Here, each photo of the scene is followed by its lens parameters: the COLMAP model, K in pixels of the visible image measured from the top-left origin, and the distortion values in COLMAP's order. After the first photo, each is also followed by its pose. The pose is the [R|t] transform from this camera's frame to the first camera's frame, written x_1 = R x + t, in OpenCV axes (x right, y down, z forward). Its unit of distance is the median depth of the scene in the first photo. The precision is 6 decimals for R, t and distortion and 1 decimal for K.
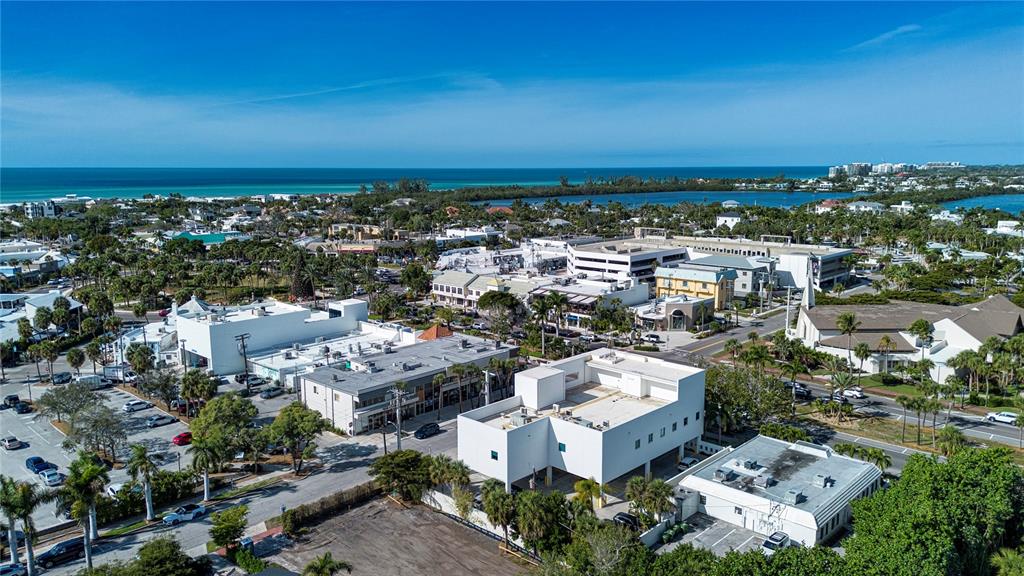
lens RADIAL K [[749.1, 0, 512.7], [0, 749.1, 292.9], [0, 0, 1]] dist [0.067869, -0.054501]
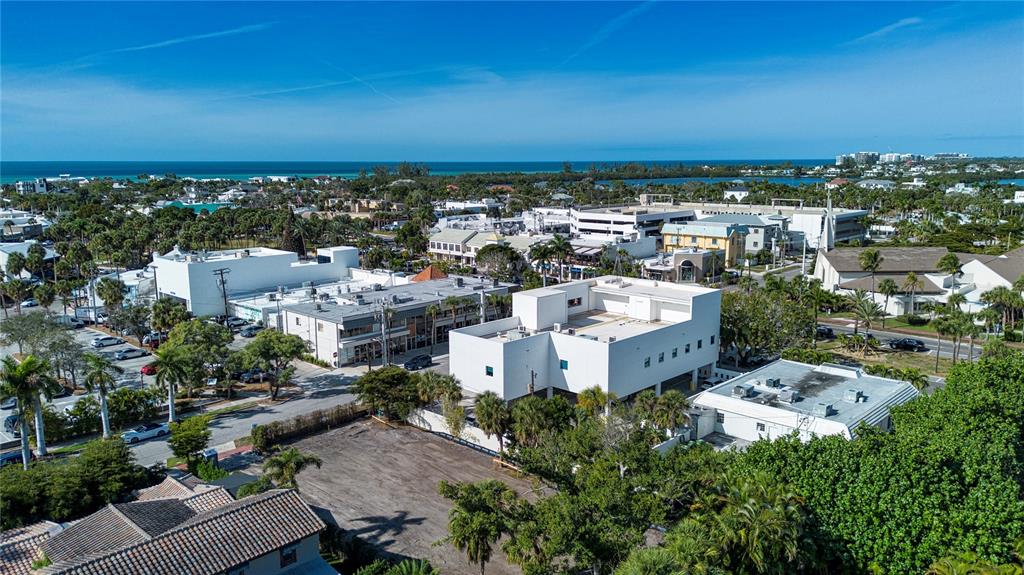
lens RADIAL K [[749.1, 0, 512.7], [0, 749.1, 292.4], [0, 0, 1]] dist [0.067869, -0.054501]
pose [[0.999988, -0.001690, -0.004513, 0.006173], [0.001671, 0.999990, -0.004187, 0.096172], [0.004520, 0.004180, 0.999981, 0.074681]]
